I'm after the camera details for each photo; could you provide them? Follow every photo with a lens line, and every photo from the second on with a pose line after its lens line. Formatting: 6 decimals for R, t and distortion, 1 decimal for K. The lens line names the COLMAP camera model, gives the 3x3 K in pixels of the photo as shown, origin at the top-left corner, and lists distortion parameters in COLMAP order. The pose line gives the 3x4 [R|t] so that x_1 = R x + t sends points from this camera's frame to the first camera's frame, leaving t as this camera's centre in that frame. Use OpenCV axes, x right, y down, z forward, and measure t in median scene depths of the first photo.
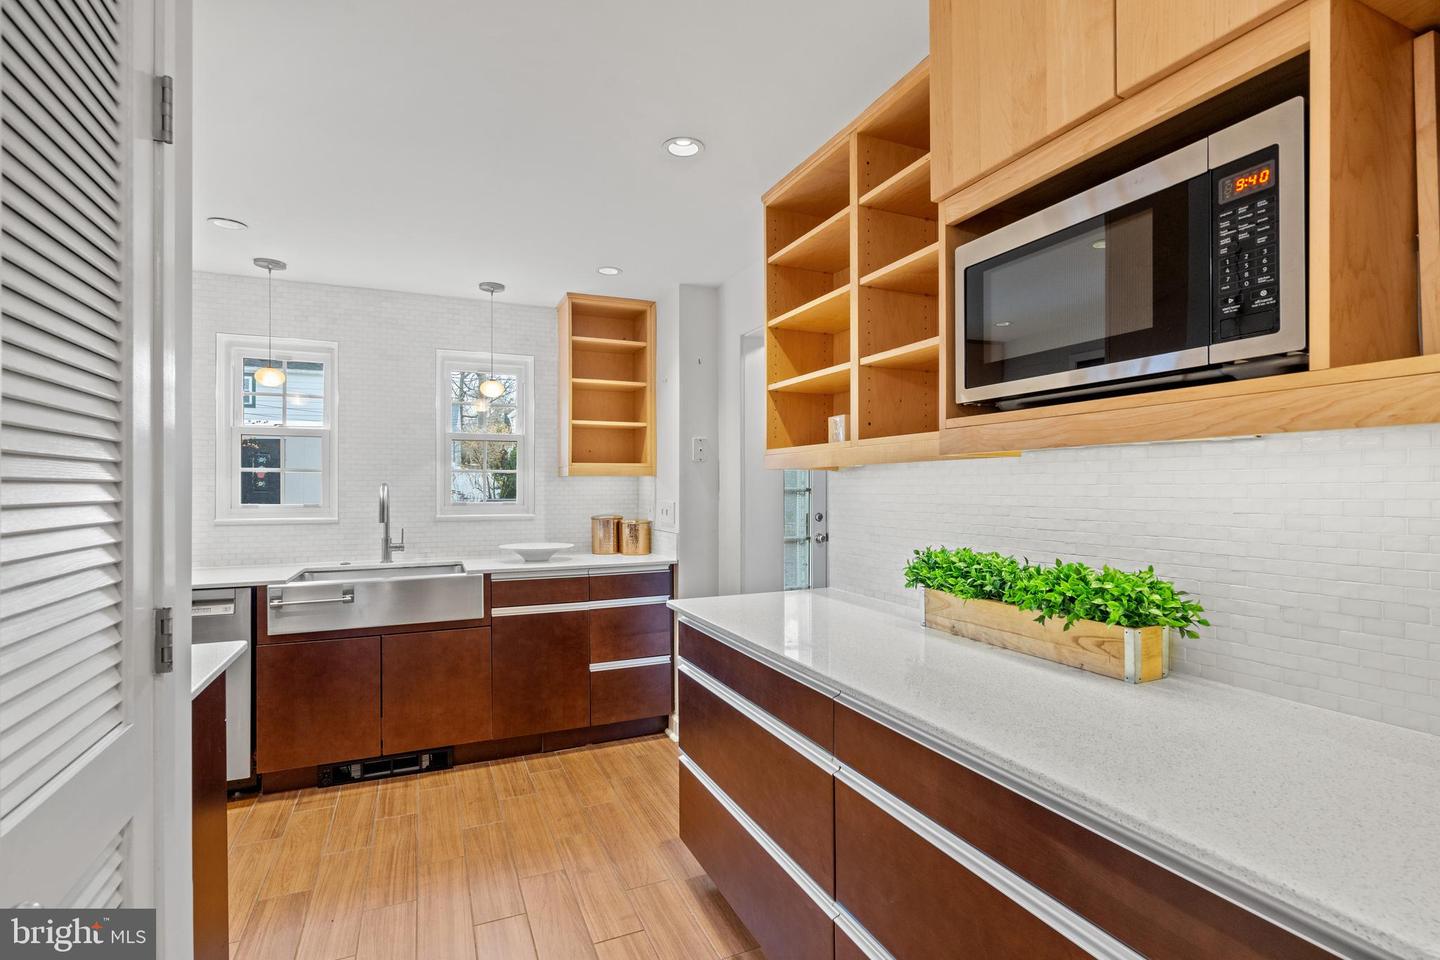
lens RADIAL K [[648.0, 0, 718.3], [0, 648.0, 488.5], [0, 0, 1]] dist [-0.010340, 0.003240]
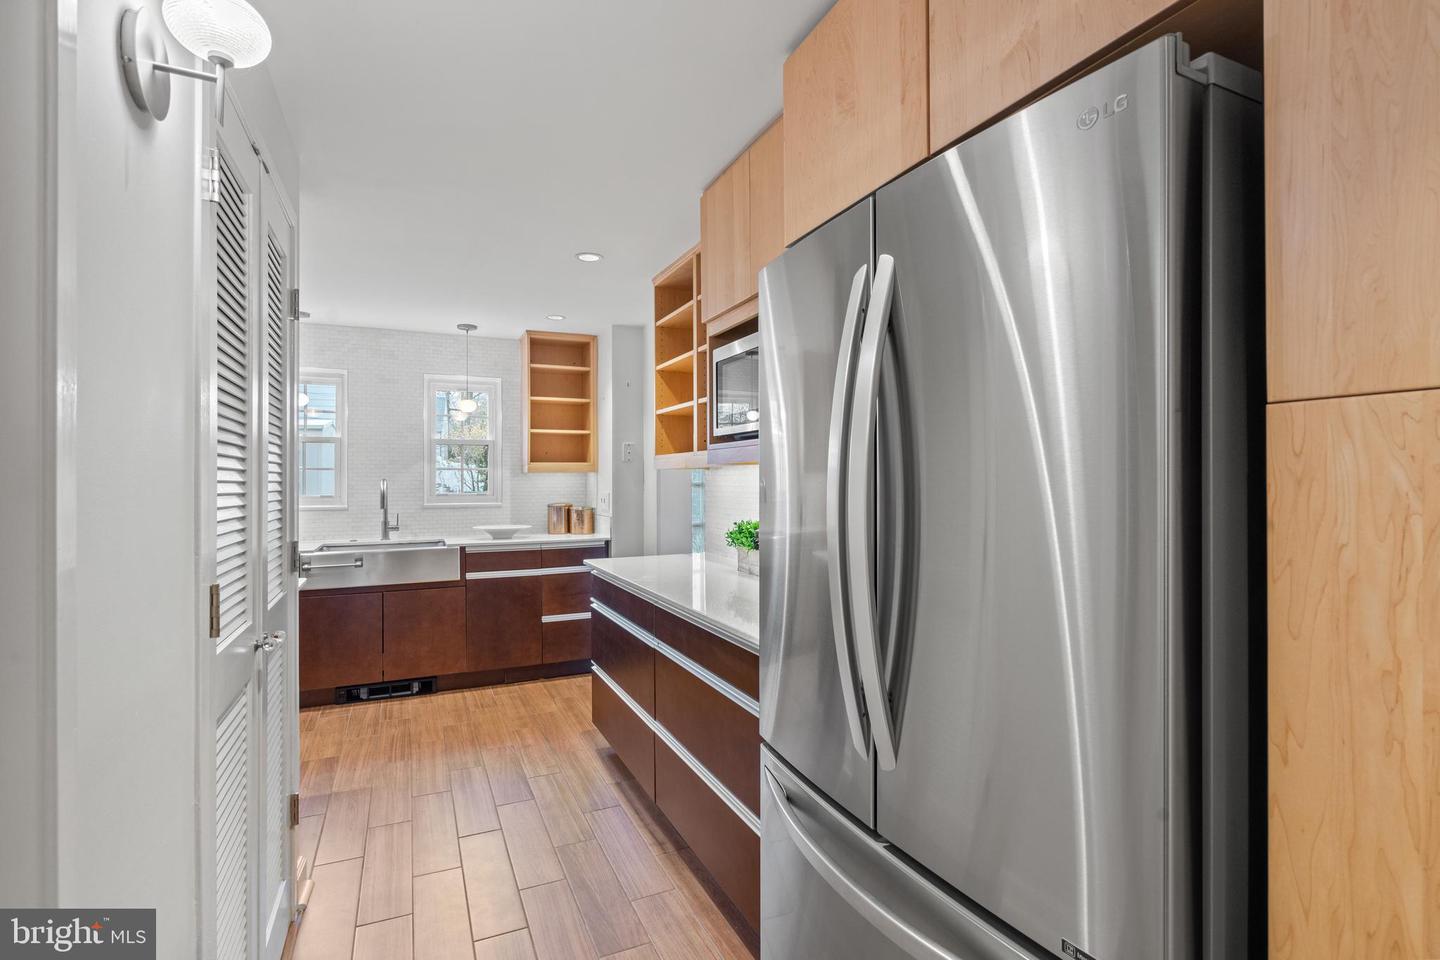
lens RADIAL K [[648.0, 0, 719.0], [0, 648.0, 477.5], [0, 0, 1]] dist [-0.010340, 0.003240]
pose [[0.999840, -0.002156, 0.017770, 0.149085], [0.002268, 0.999978, -0.006260, -0.001044], [-0.017757, 0.006299, 0.999822, -0.345996]]
